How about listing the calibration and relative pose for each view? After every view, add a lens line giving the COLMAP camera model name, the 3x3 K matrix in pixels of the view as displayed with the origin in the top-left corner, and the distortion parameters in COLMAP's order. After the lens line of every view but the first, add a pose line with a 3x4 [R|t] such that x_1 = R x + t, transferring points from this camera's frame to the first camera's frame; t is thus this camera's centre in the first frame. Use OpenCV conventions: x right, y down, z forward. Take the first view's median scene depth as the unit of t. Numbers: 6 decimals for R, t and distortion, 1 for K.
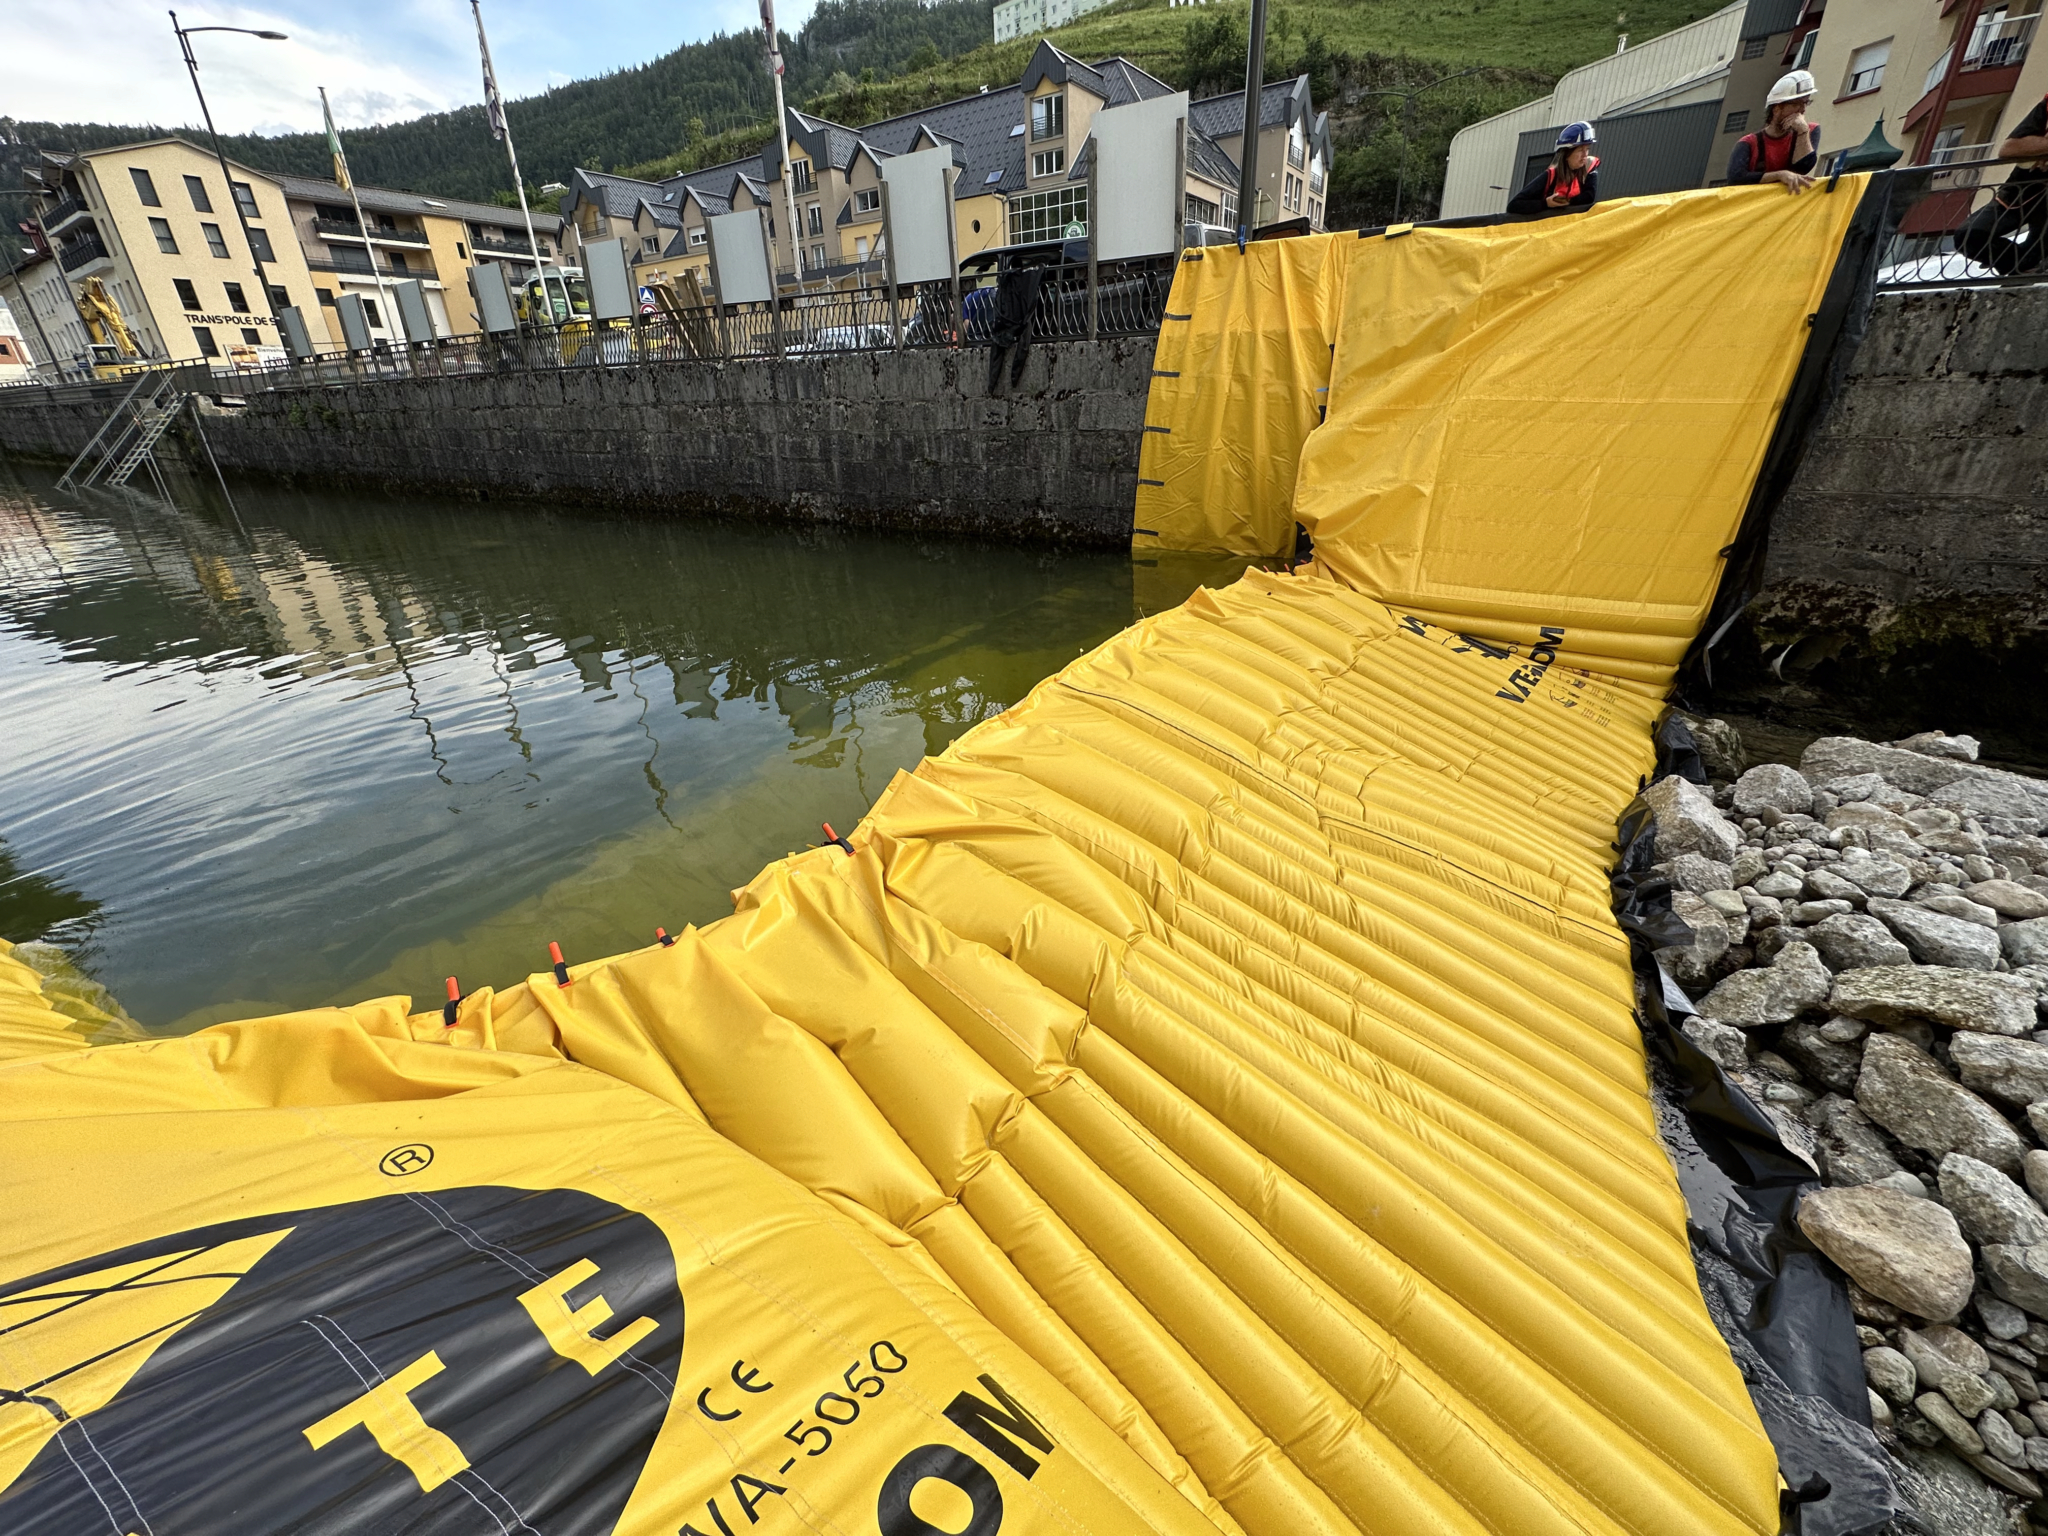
lens RADIAL K [[817.3, 0, 1023.6], [0, 817.3, 763.2], [0, 0, 1]] dist [-0.001454, 0.000146]
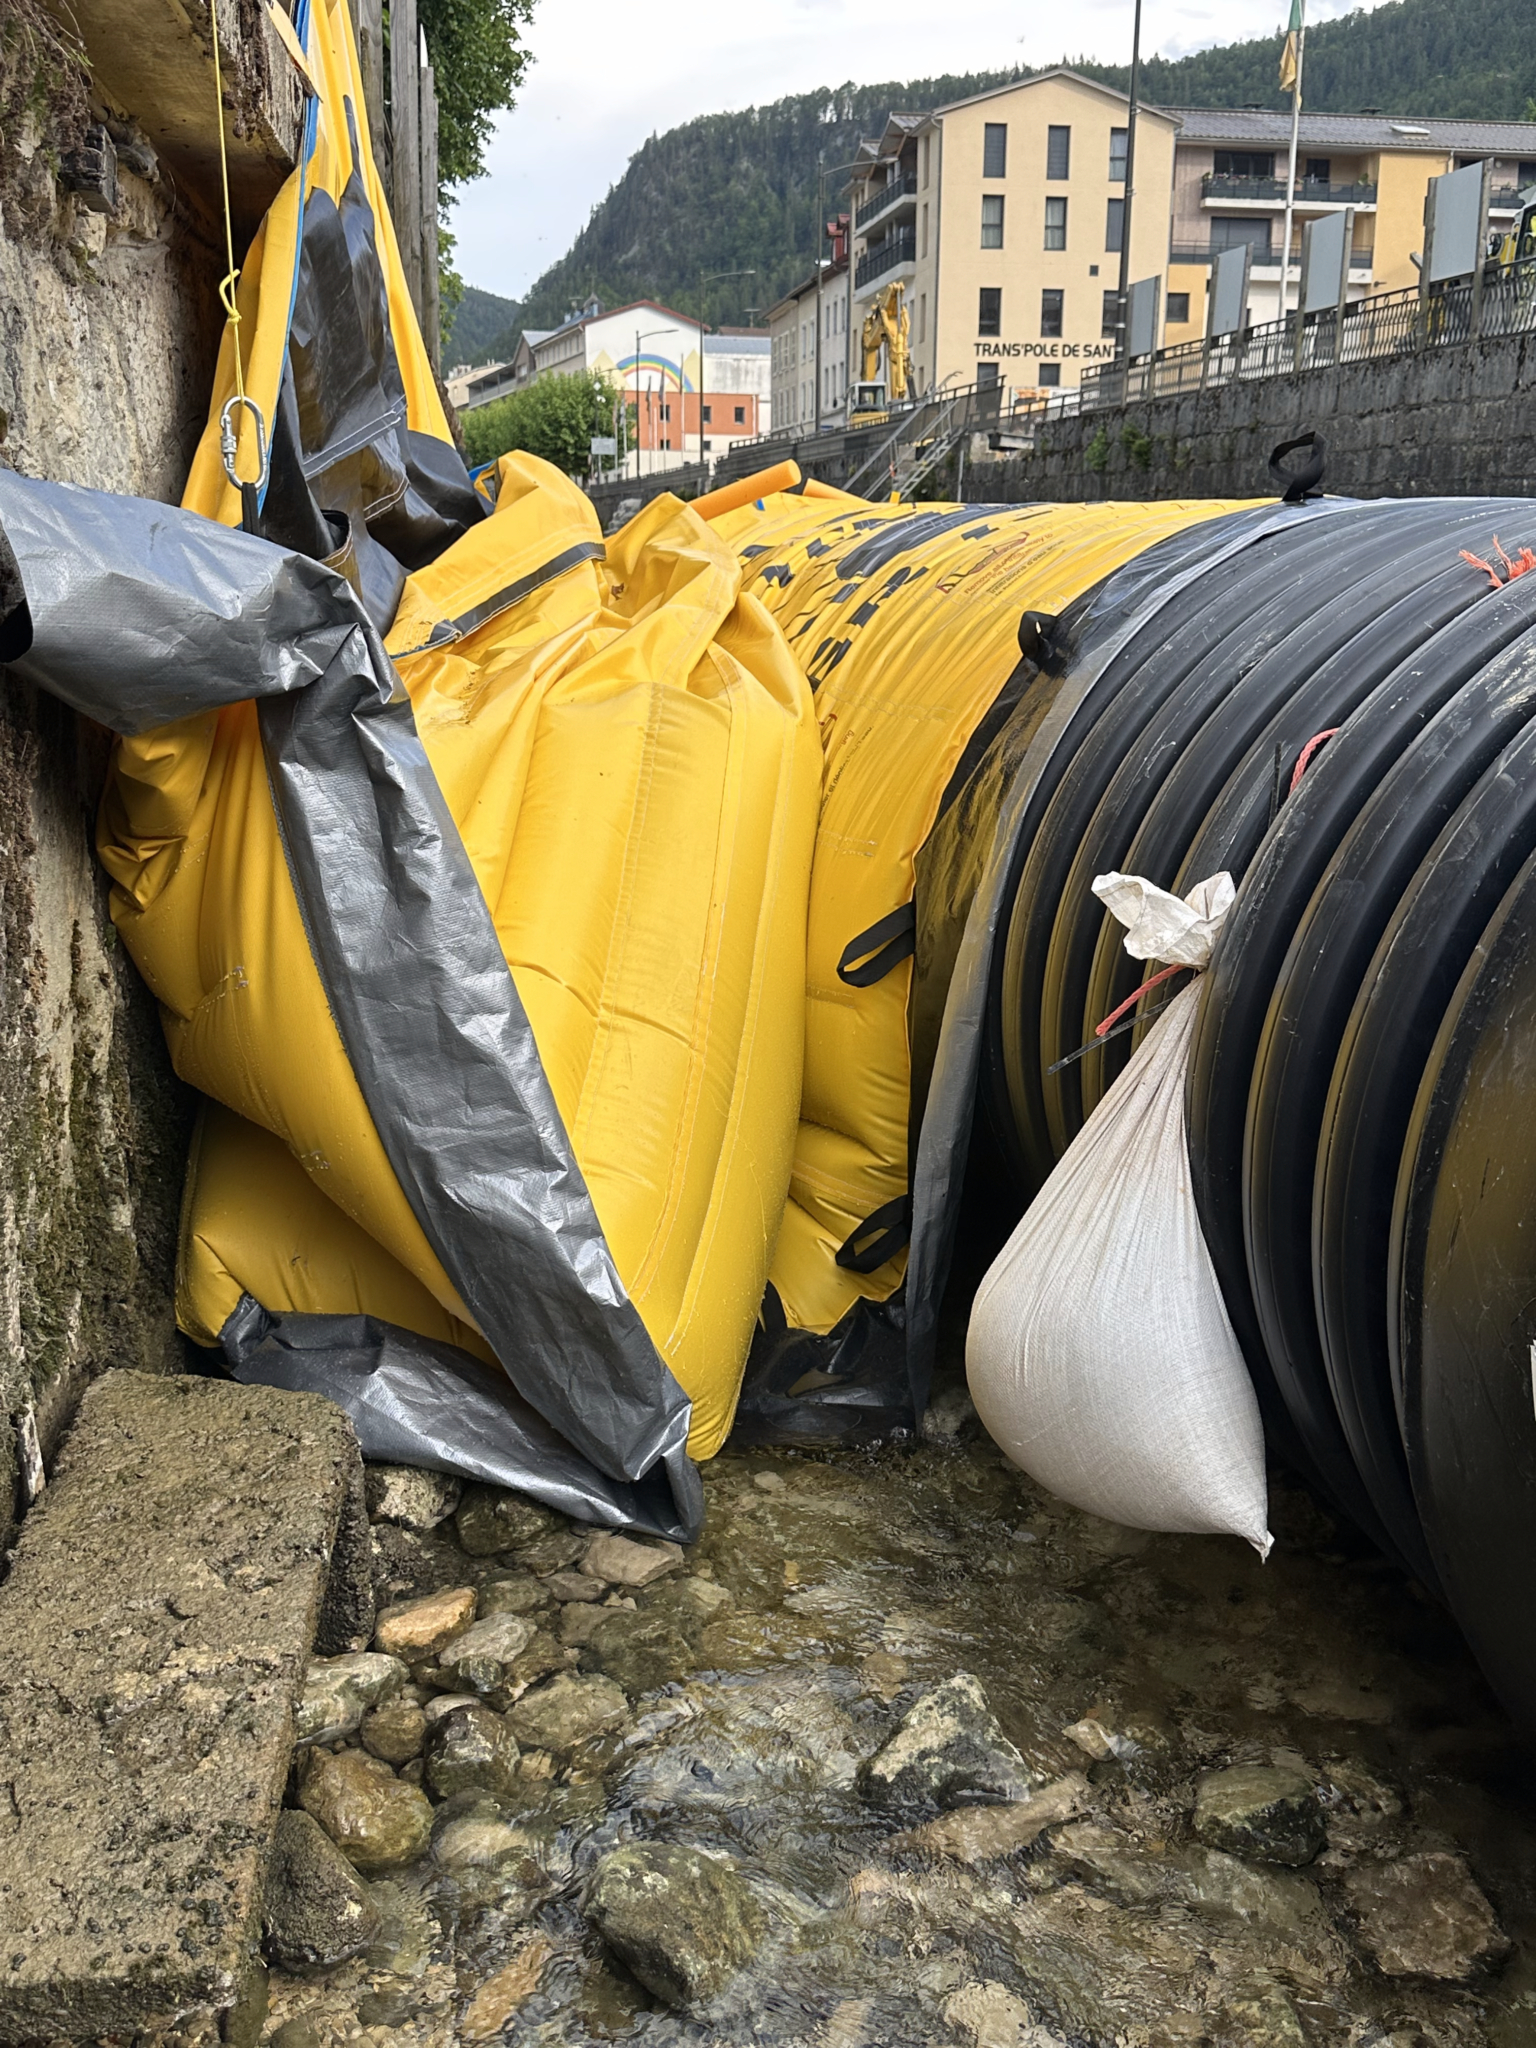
lens RADIAL K [[2037.3, 0, 768.0], [0, 2037.3, 1024.0], [0, 0, 1]] dist [0.149385, -0.340265]
pose [[0.681377, 0.200499, -0.703936, 0.174370], [-0.325313, 0.944493, -0.045872, 0.206180], [0.655665, 0.260255, 0.708781, -0.219683]]
